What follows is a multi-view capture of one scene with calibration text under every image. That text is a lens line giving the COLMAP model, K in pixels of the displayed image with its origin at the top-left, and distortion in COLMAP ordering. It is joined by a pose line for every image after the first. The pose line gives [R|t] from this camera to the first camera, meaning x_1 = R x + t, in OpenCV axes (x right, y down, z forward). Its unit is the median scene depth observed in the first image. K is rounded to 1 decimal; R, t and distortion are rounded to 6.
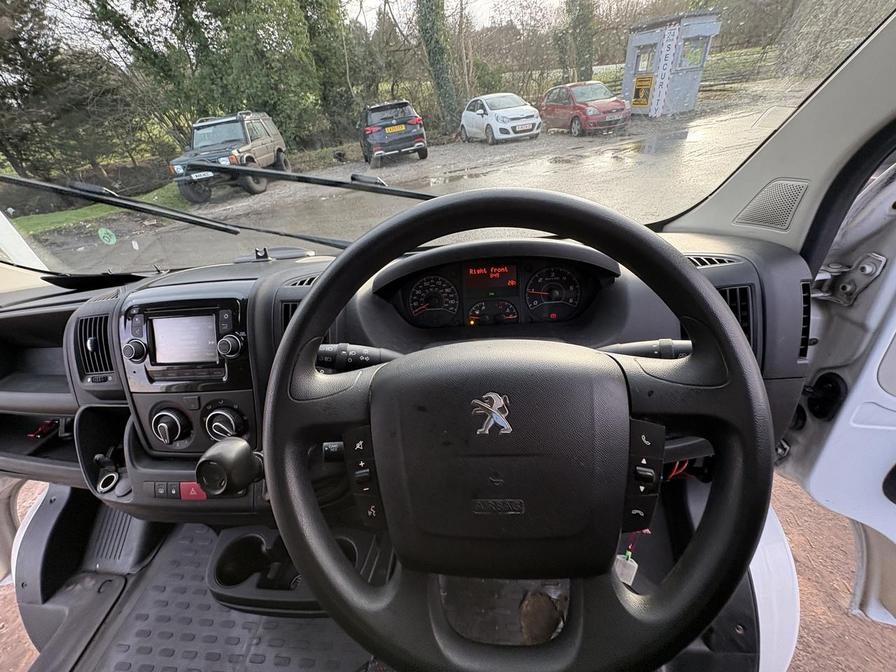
lens RADIAL K [[356.2, 0, 446.3], [0, 356.2, 343.7], [0, 0, 1]] dist [0.000818, -0.000021]
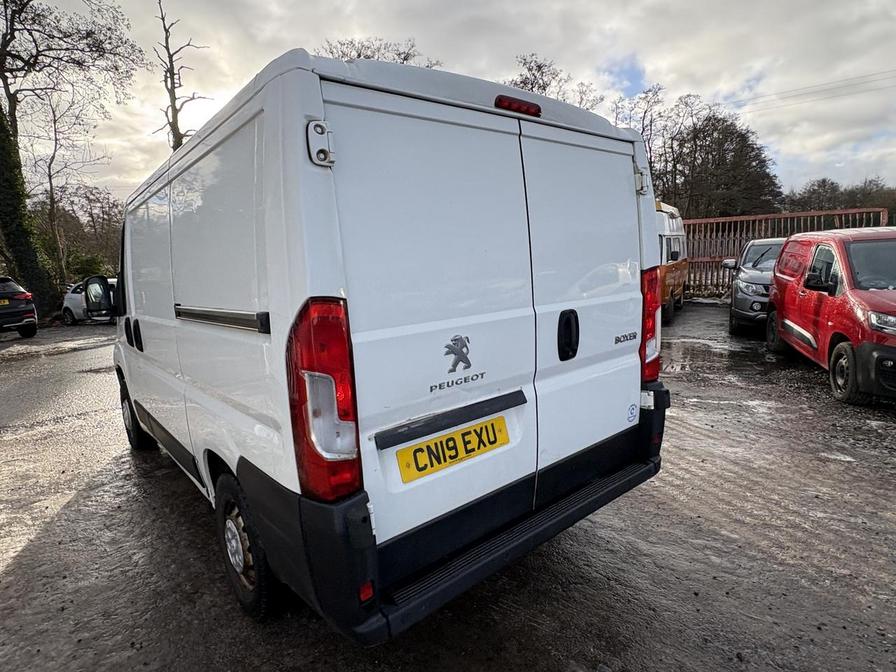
lens RADIAL K [[499.7, 0, 448.0], [0, 499.7, 336.0], [0, 0, 1]] dist [0.000000, -0.003645]
pose [[0.699937, -0.020043, 0.713923, -0.207964], [0.376517, 0.859772, -0.345003, 0.241487], [-0.606896, 0.510285, 0.609333, -0.289387]]
